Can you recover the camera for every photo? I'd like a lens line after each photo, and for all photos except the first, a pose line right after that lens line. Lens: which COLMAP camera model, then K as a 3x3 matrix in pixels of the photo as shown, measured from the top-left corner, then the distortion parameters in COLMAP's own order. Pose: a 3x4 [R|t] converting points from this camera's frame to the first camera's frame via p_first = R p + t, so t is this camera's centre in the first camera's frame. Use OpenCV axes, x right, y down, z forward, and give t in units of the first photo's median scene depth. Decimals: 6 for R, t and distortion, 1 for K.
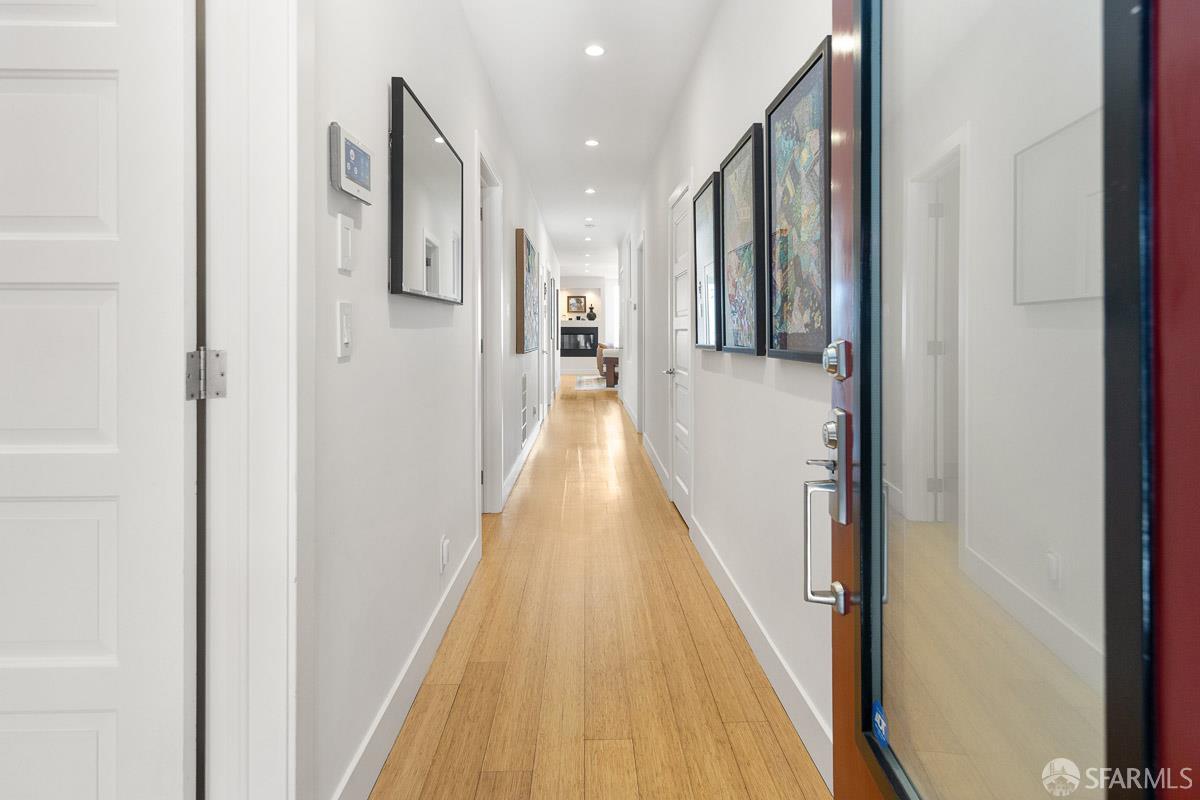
lens RADIAL K [[618.0, 0, 600.2], [0, 618.0, 400.6], [0, 0, 1]] dist [0.000016, -0.000002]
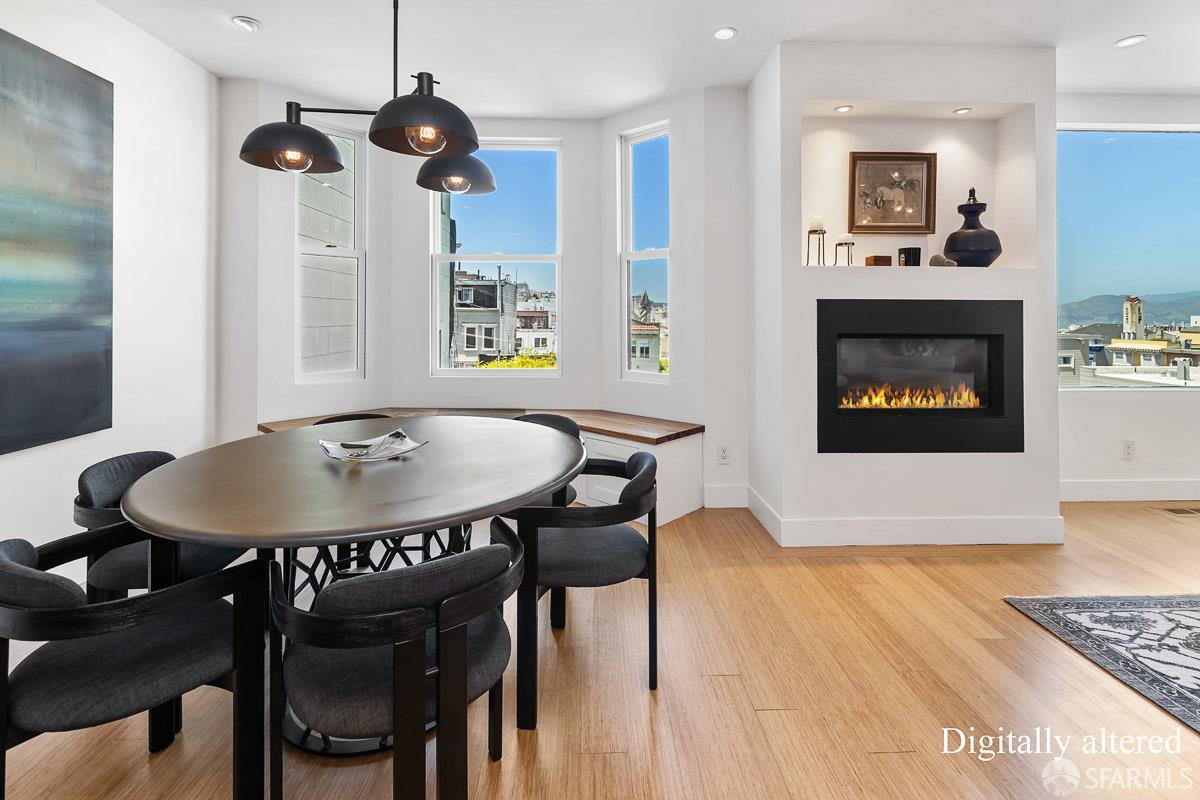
lens RADIAL K [[557.7, 0, 599.8], [0, 557.7, 396.3], [0, 0, 1]] dist [-0.001564, -0.000198]
pose [[0.999899, 0.000697, 0.014209, -0.139932], [-0.000752, 0.999992, 0.003825, -0.087804], [-0.014206, -0.003835, 0.999892, 0.816102]]
